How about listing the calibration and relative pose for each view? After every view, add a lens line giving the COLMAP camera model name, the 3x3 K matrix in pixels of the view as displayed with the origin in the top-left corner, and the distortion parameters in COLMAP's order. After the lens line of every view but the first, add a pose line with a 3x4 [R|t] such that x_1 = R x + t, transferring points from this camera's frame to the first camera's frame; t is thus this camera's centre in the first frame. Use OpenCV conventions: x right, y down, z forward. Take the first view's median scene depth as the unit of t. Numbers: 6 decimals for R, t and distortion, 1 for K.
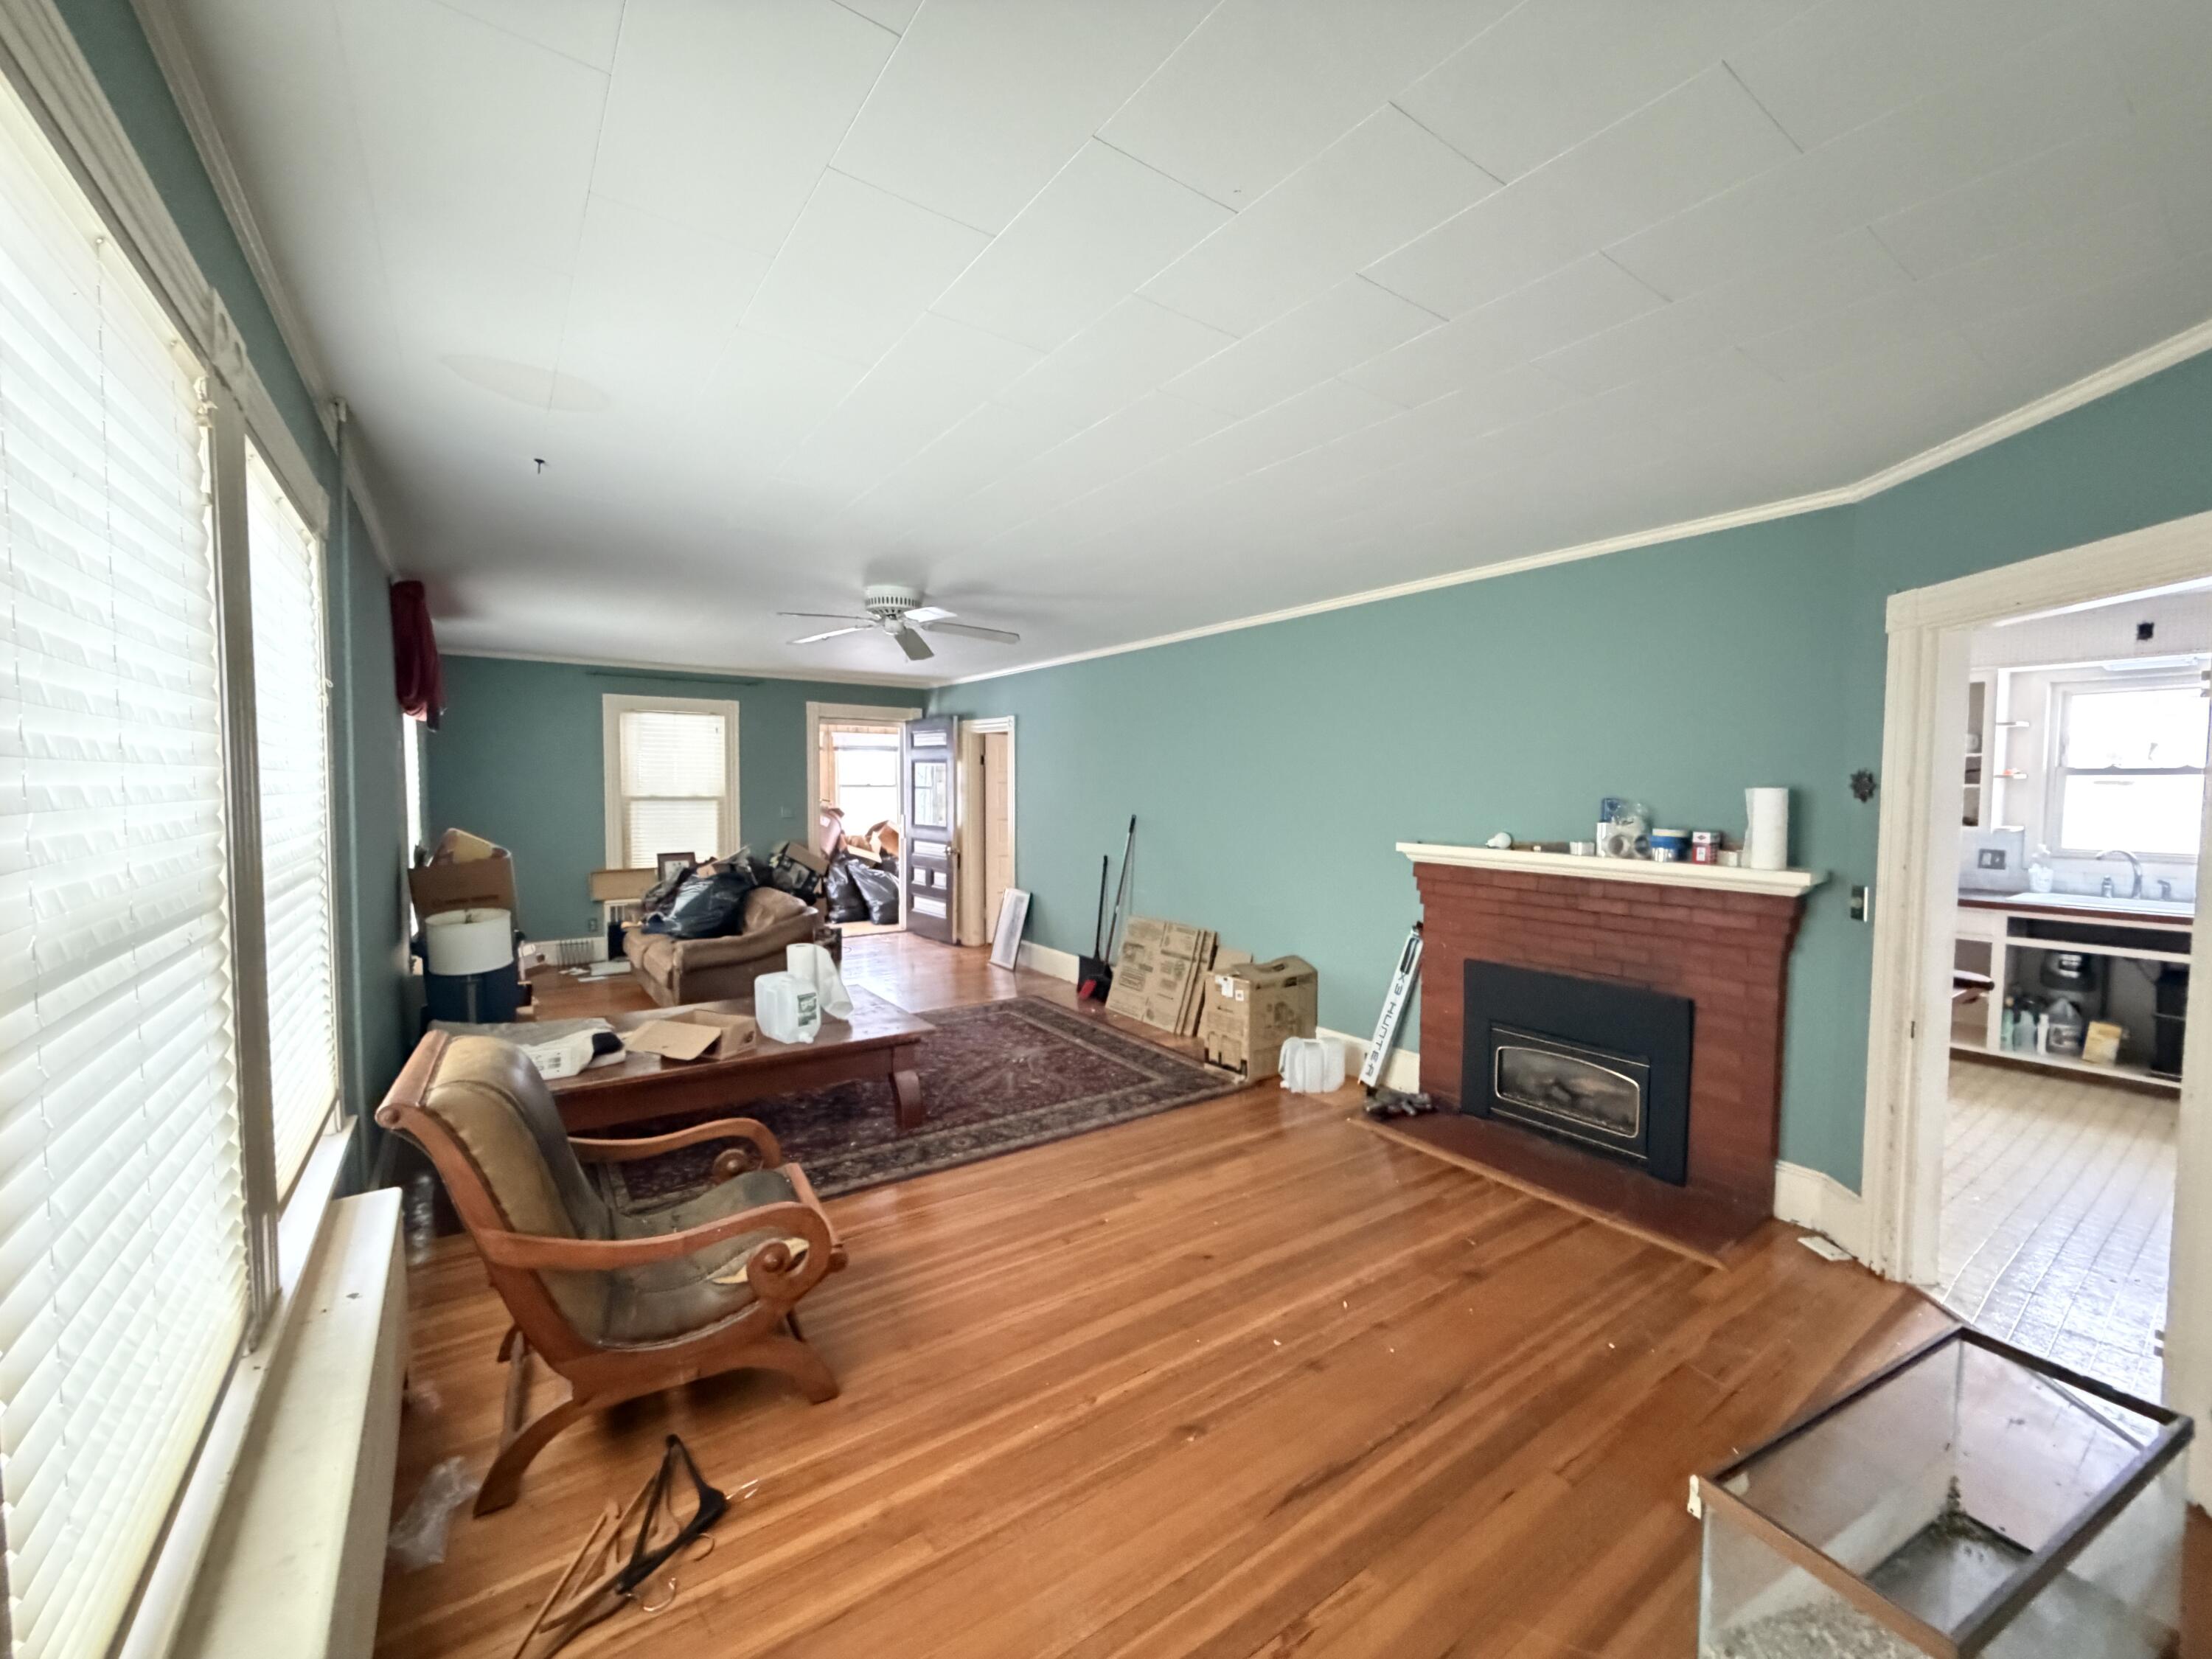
lens RADIAL K [[887.3, 0, 1104.4], [0, 887.3, 828.5], [0, 0, 1]] dist [-0.001947, 0.000326]
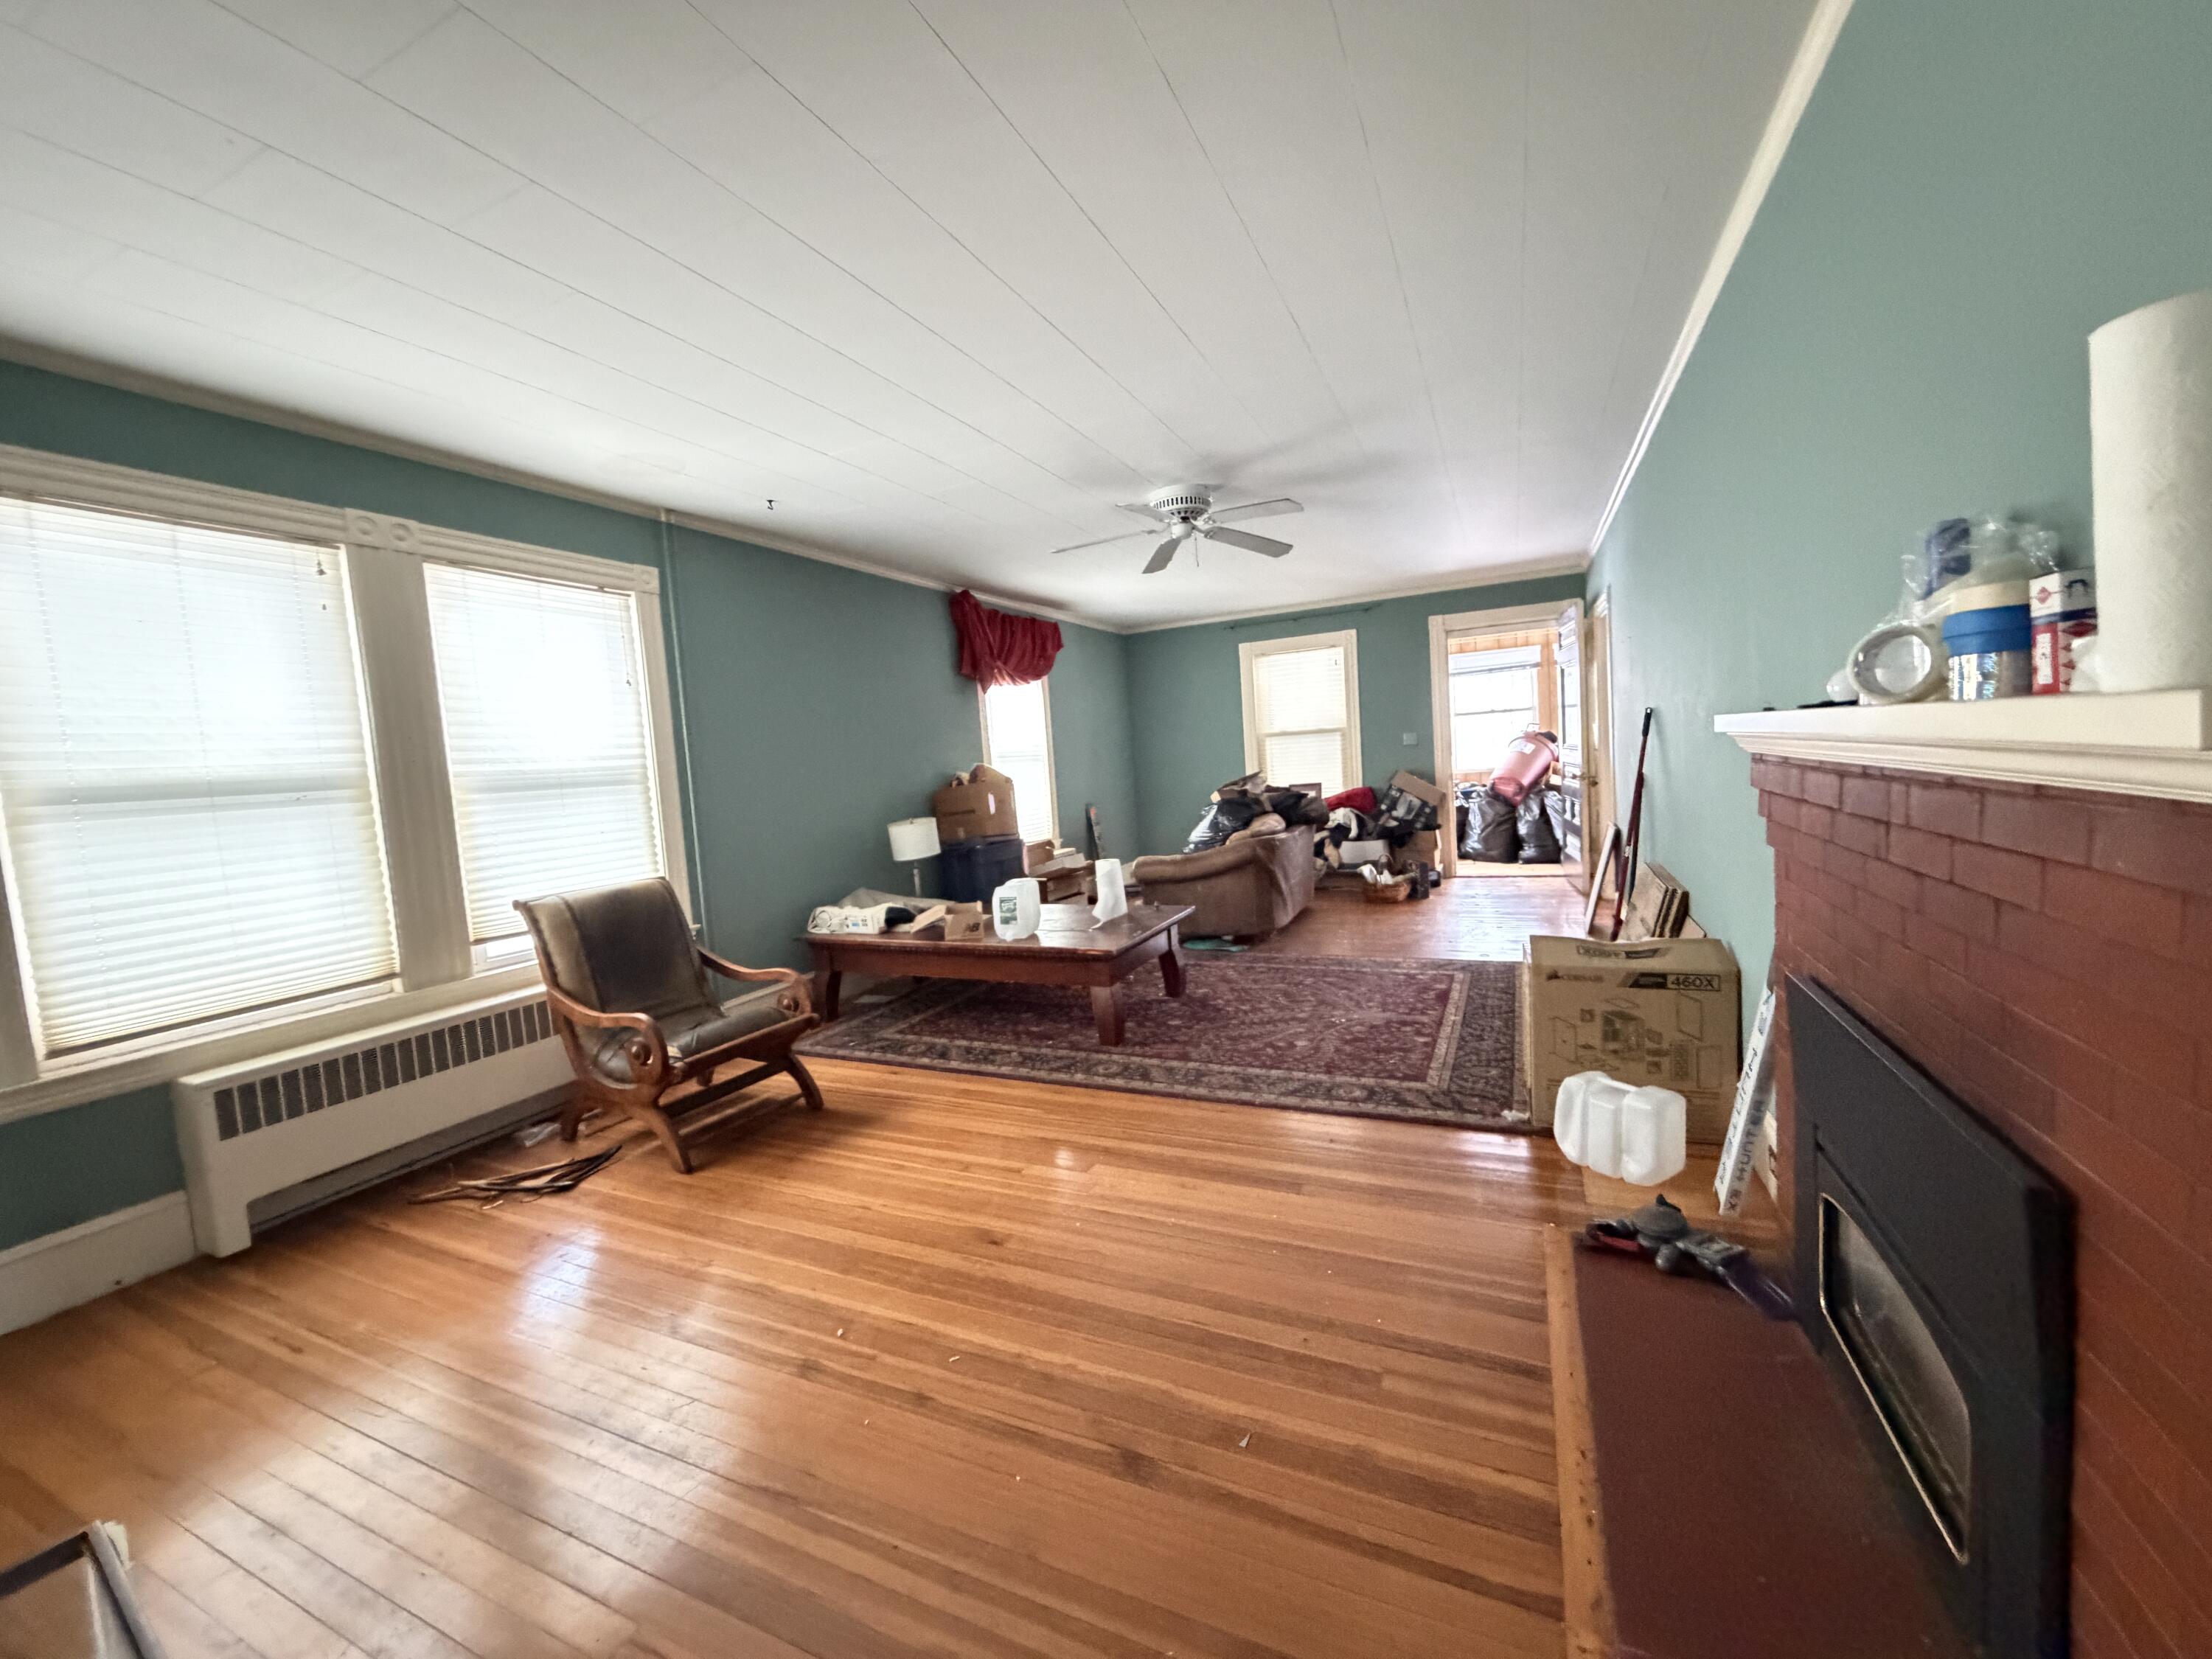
lens RADIAL K [[887.3, 0, 1103.5], [0, 887.3, 840.8], [0, 0, 1]] dist [-0.001947, 0.000326]
pose [[0.493642, 0.037040, -0.868876, 0.583981], [0.029120, 0.997828, 0.059081, 0.045552], [0.869178, -0.054466, 0.491491, 0.476234]]
